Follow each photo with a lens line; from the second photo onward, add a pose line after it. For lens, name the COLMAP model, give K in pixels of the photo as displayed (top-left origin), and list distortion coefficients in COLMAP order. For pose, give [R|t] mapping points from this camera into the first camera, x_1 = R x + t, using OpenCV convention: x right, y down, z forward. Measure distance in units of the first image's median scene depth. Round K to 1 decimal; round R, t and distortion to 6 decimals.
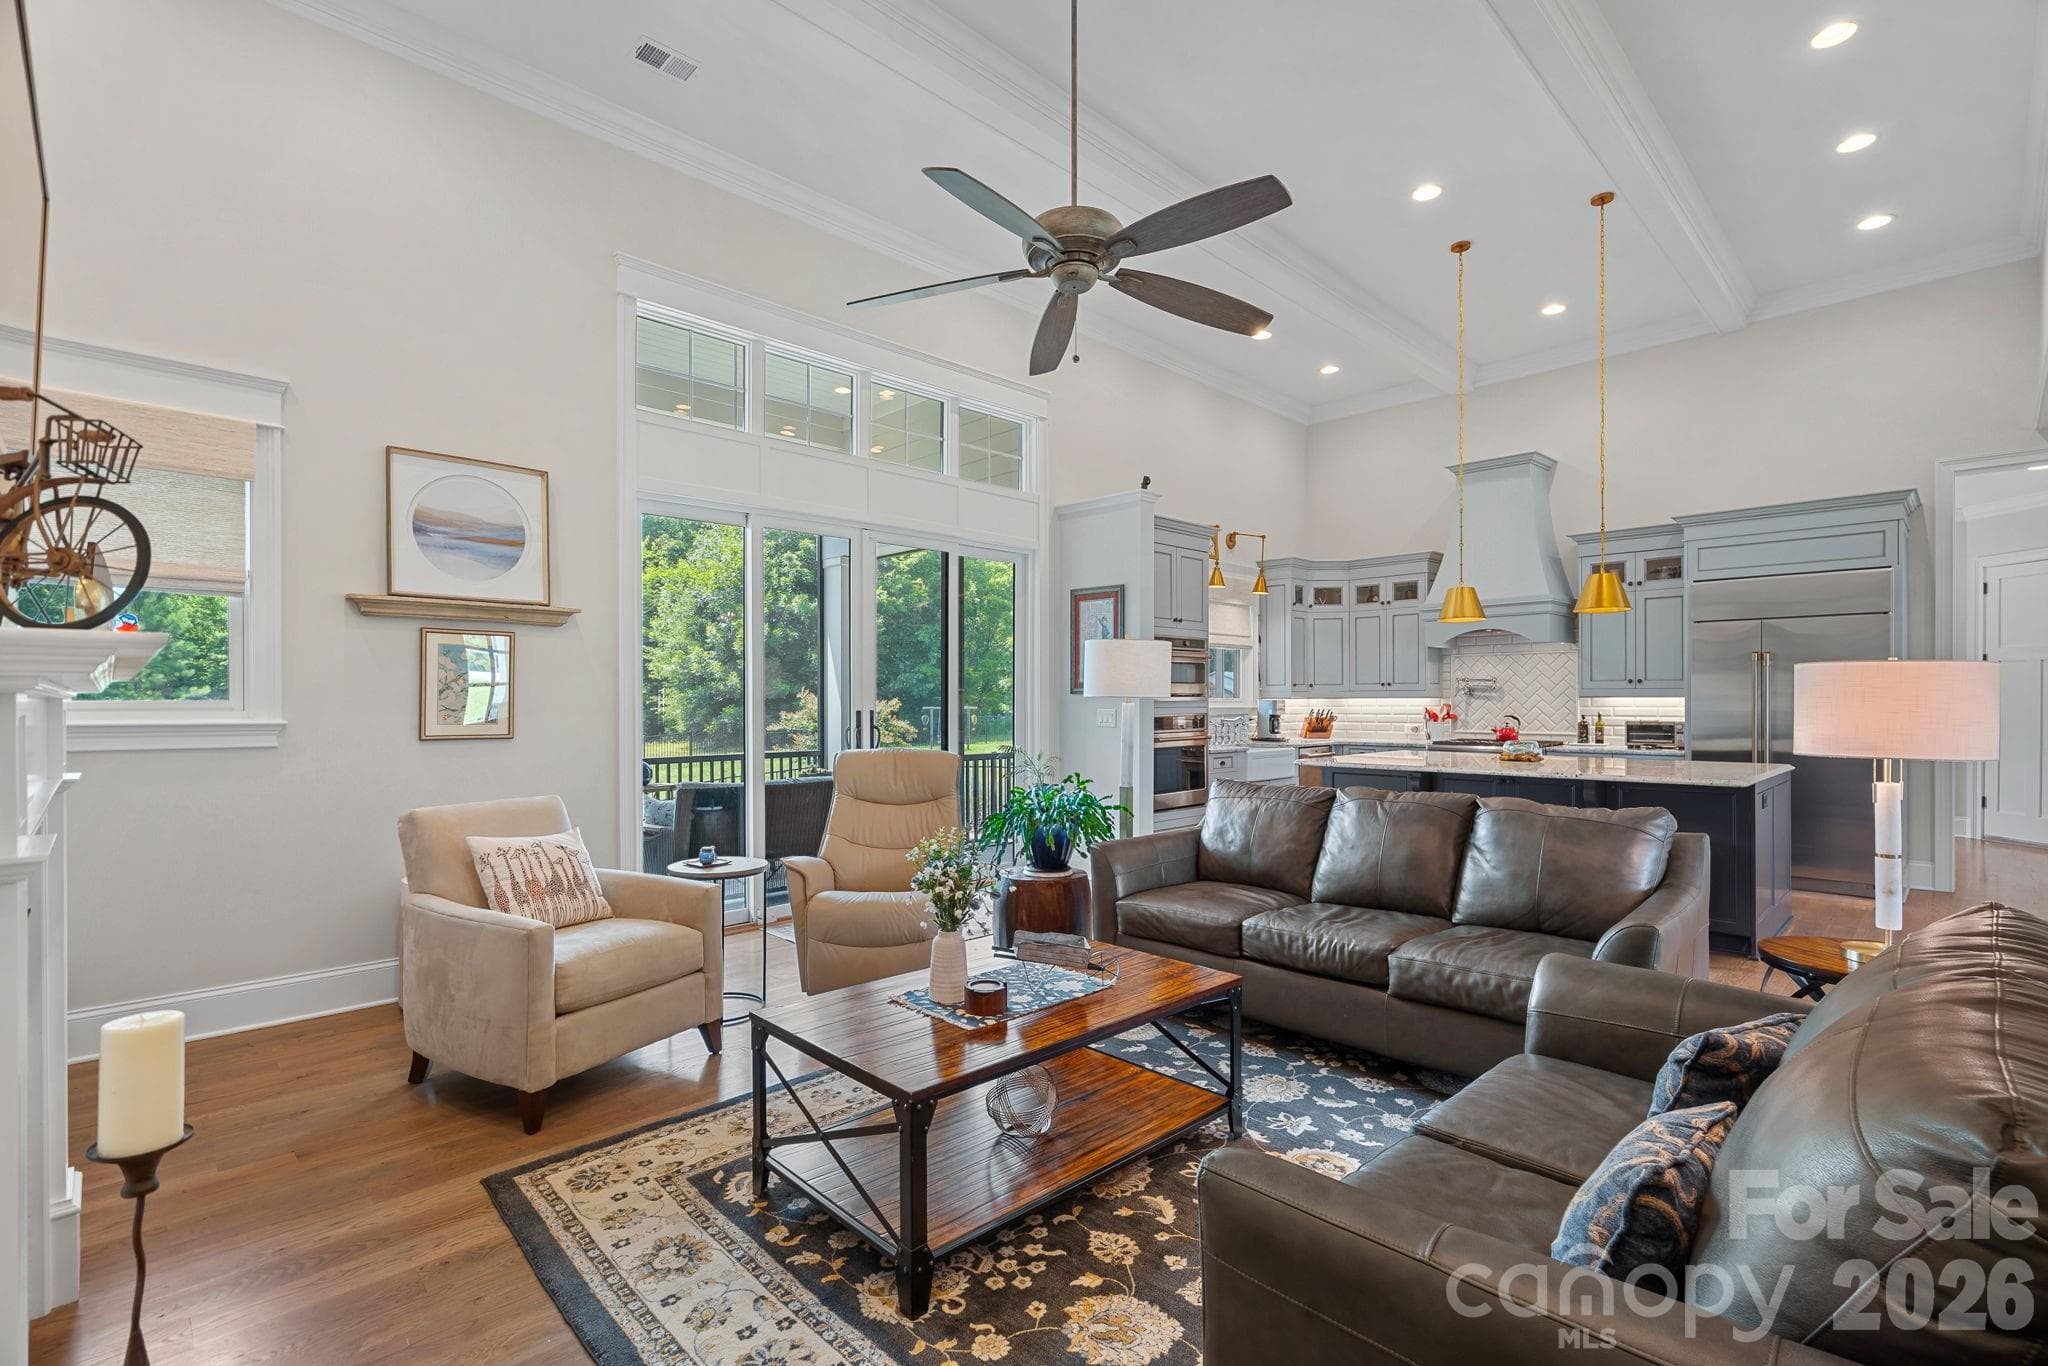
lens RADIAL K [[946.6, 0, 1024.2], [0, 946.6, 696.3], [0, 0, 1]] dist [0.012338, -0.000602]
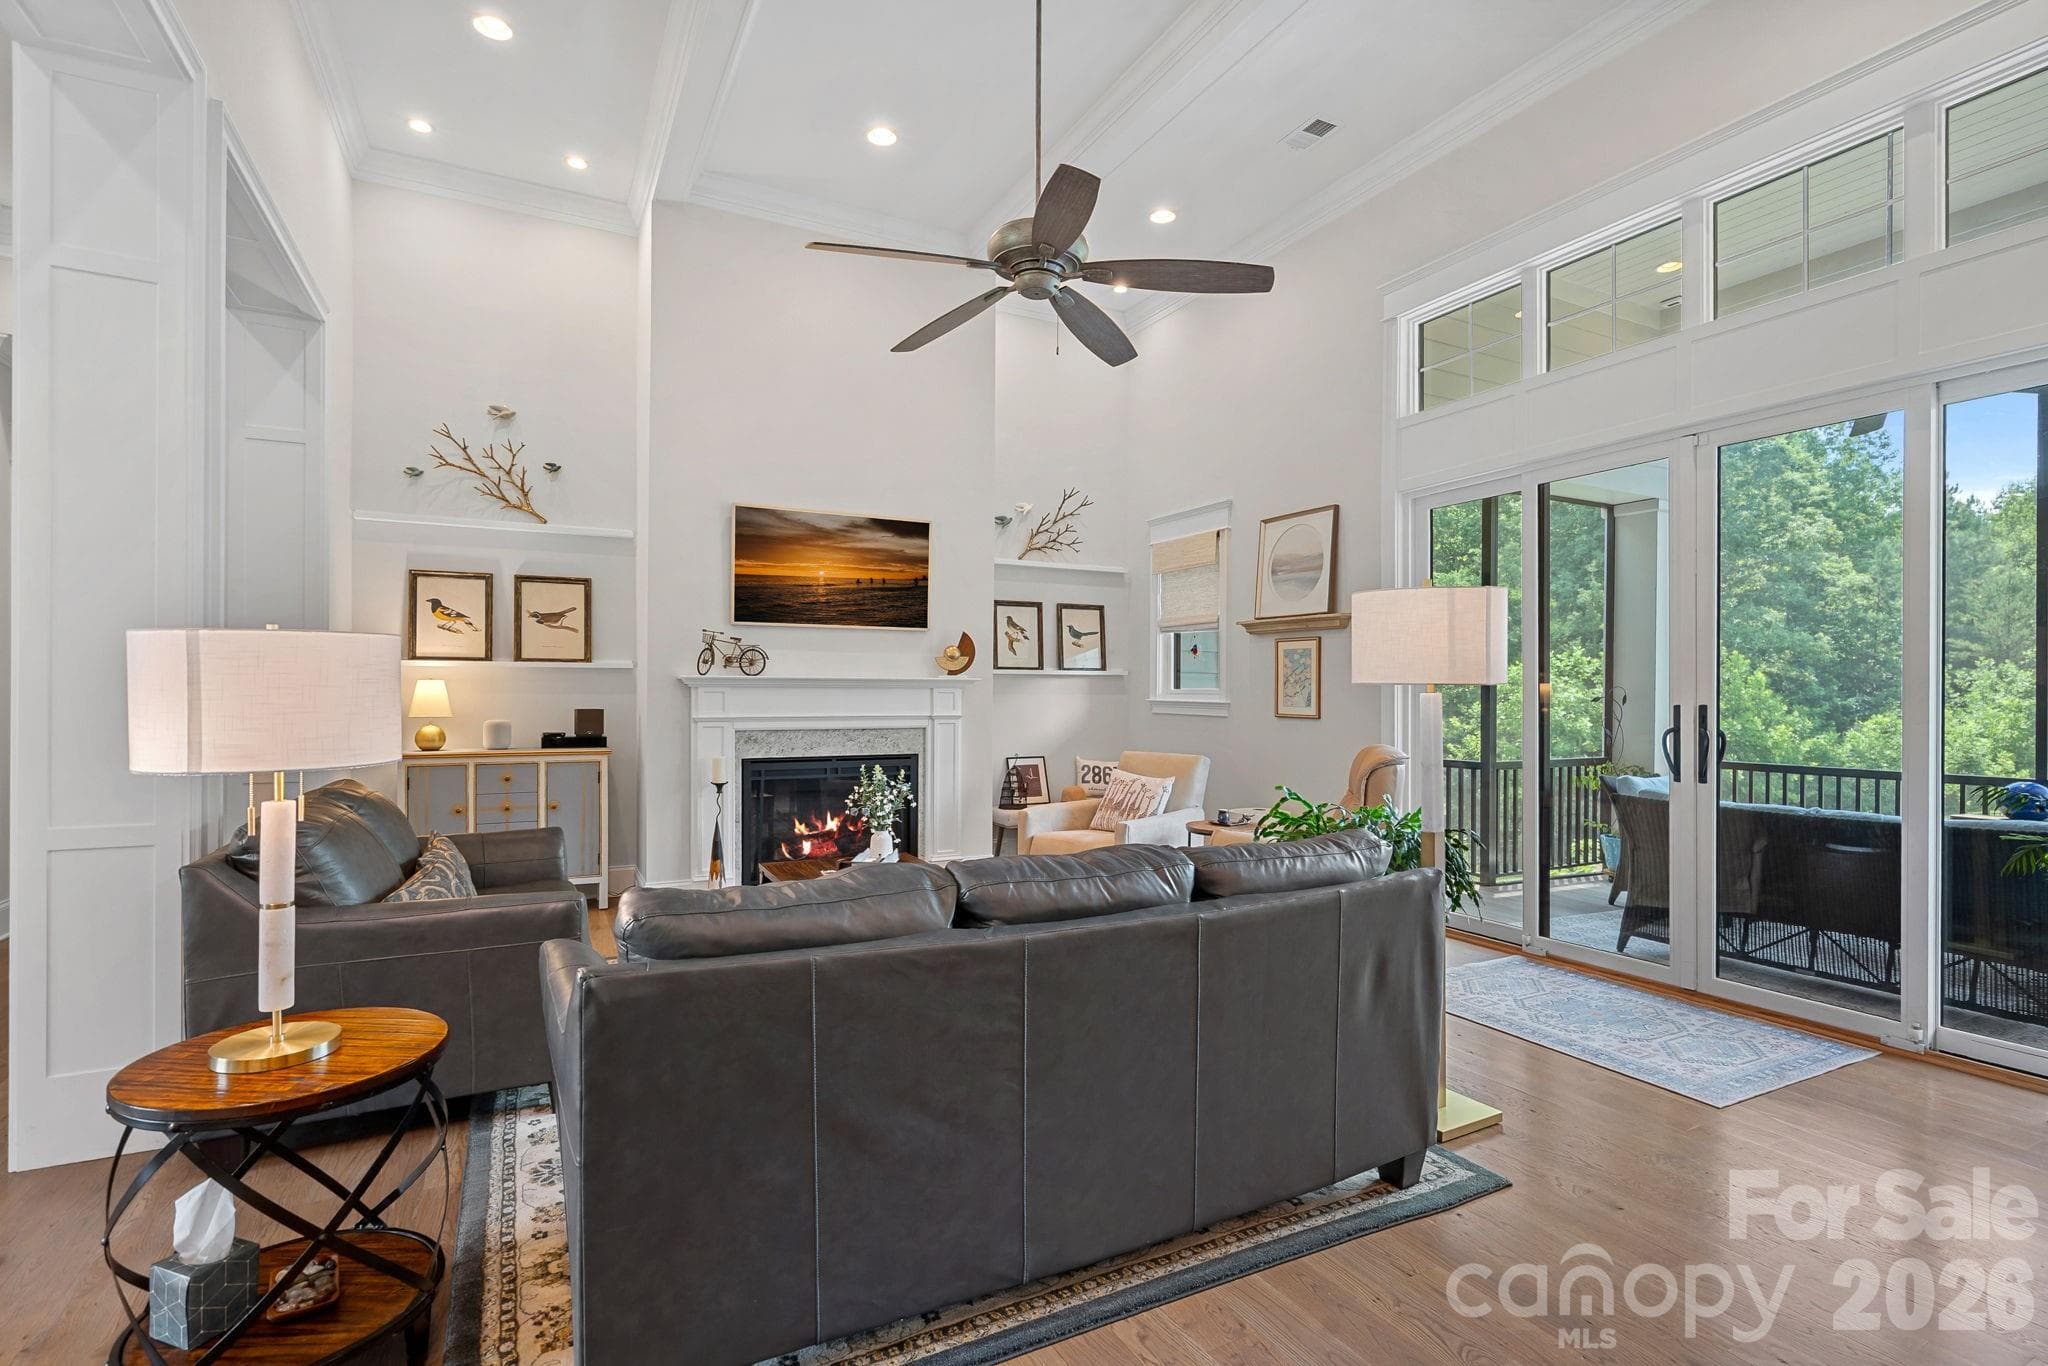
lens RADIAL K [[943.5, 0, 1029.5], [0, 943.5, 715.4], [0, 0, 1]] dist [0.000104, -0.000154]
pose [[-0.280780, 0.027204, -0.959386, 0.357890], [0.000019, 0.999598, 0.028339, 0.001641], [0.959772, 0.007939, -0.280668, 0.432682]]
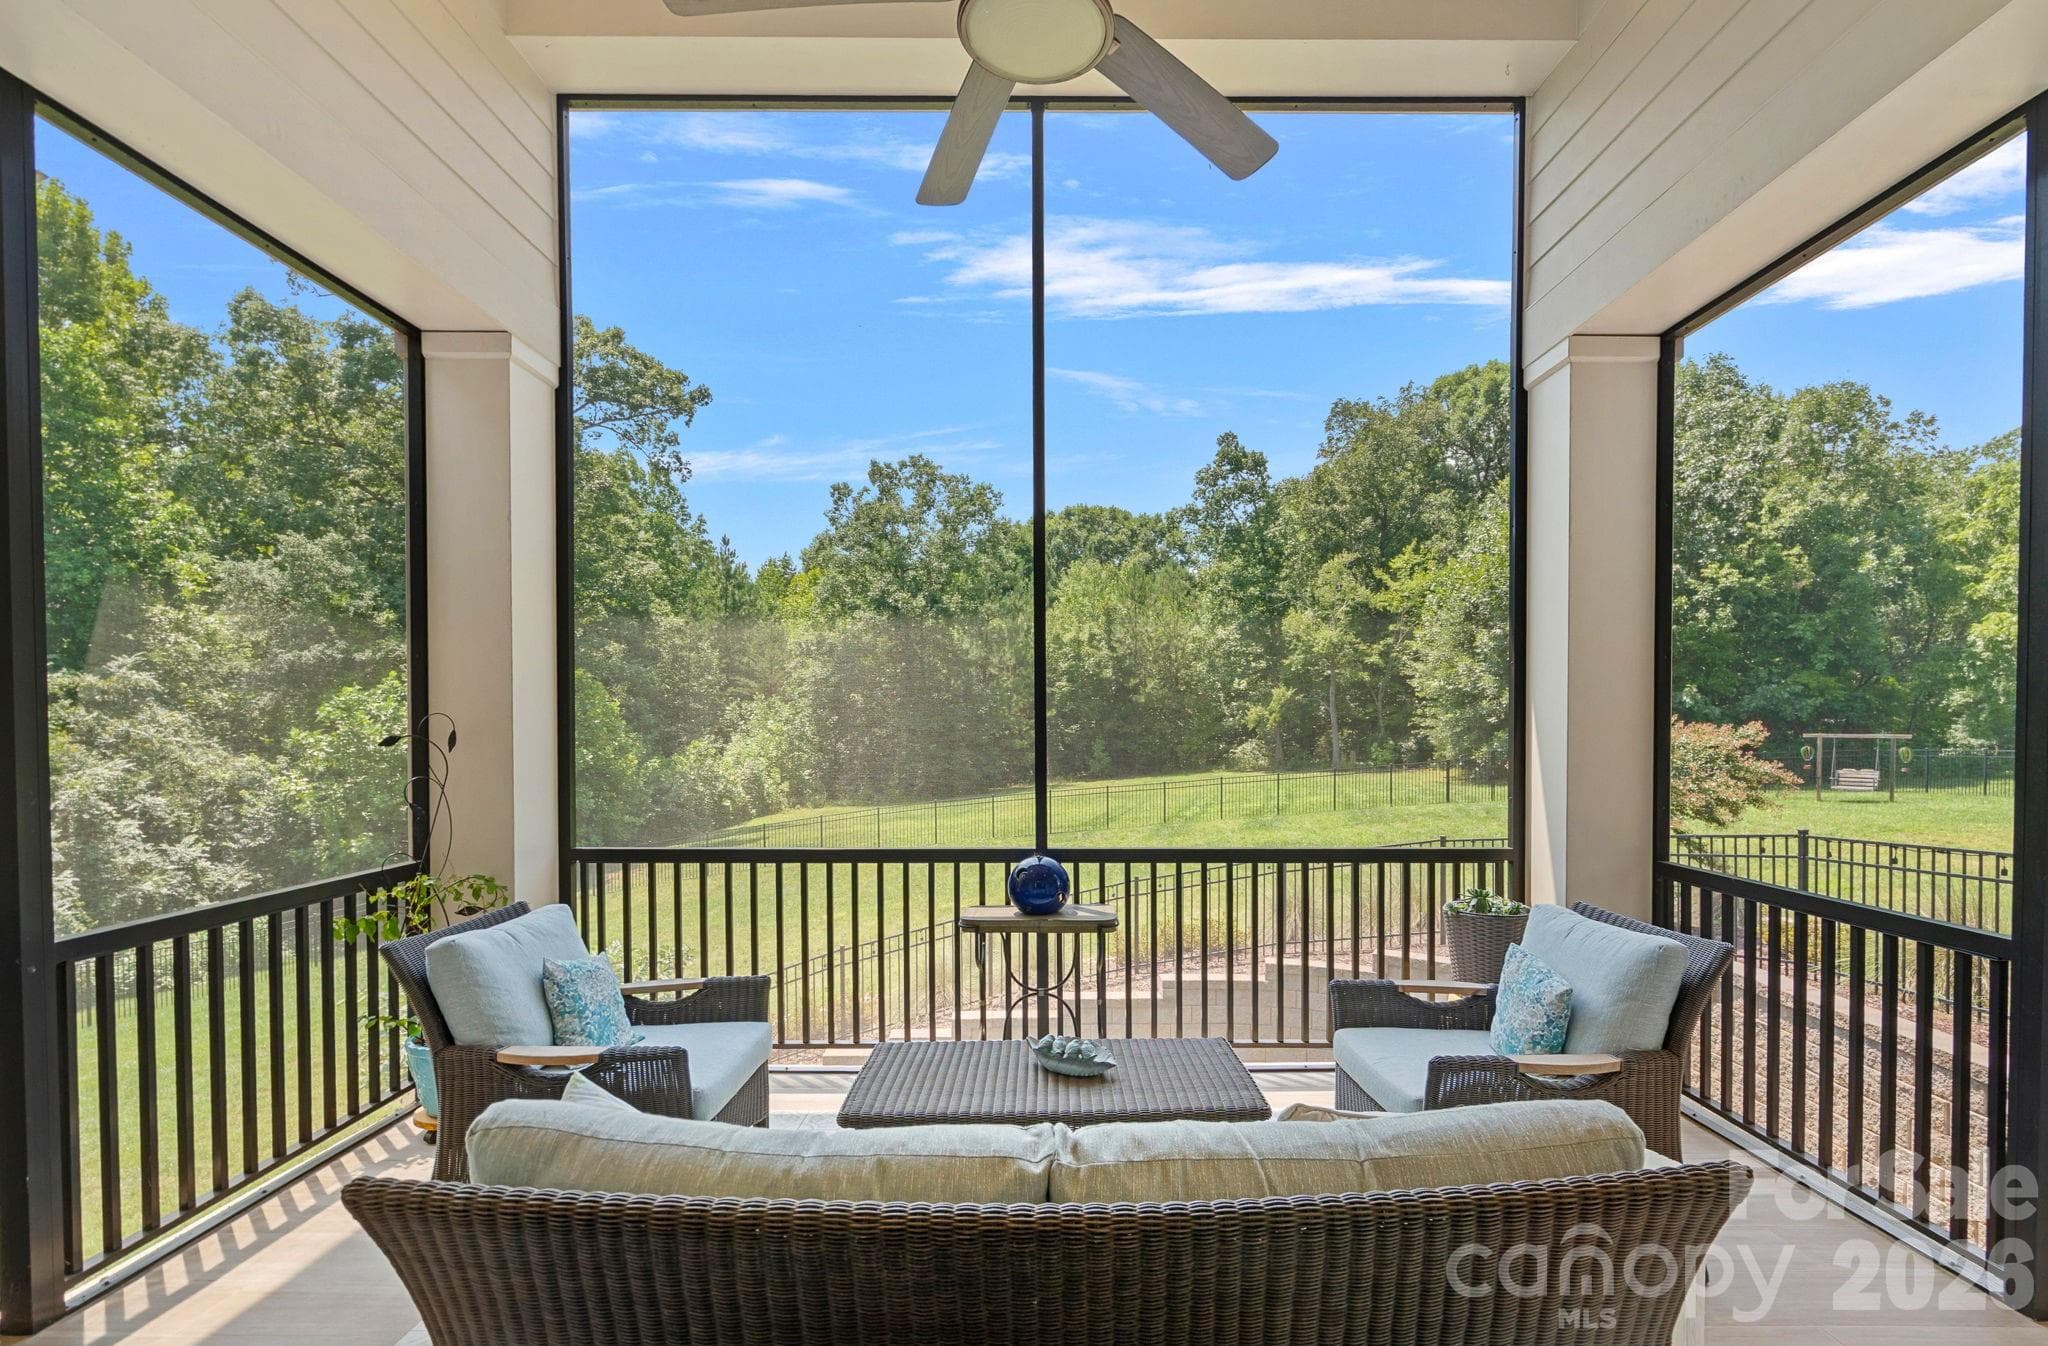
lens RADIAL K [[969.0, 0, 1035.9], [0, 969.0, 736.0], [0, 0, 1]] dist [-0.000546, -0.000491]
pose [[0.716177, 0.014031, -0.697778, -0.074499], [-0.000820, 0.999814, 0.019262, 0.001347], [0.697918, -0.013222, 0.716056, 0.566082]]
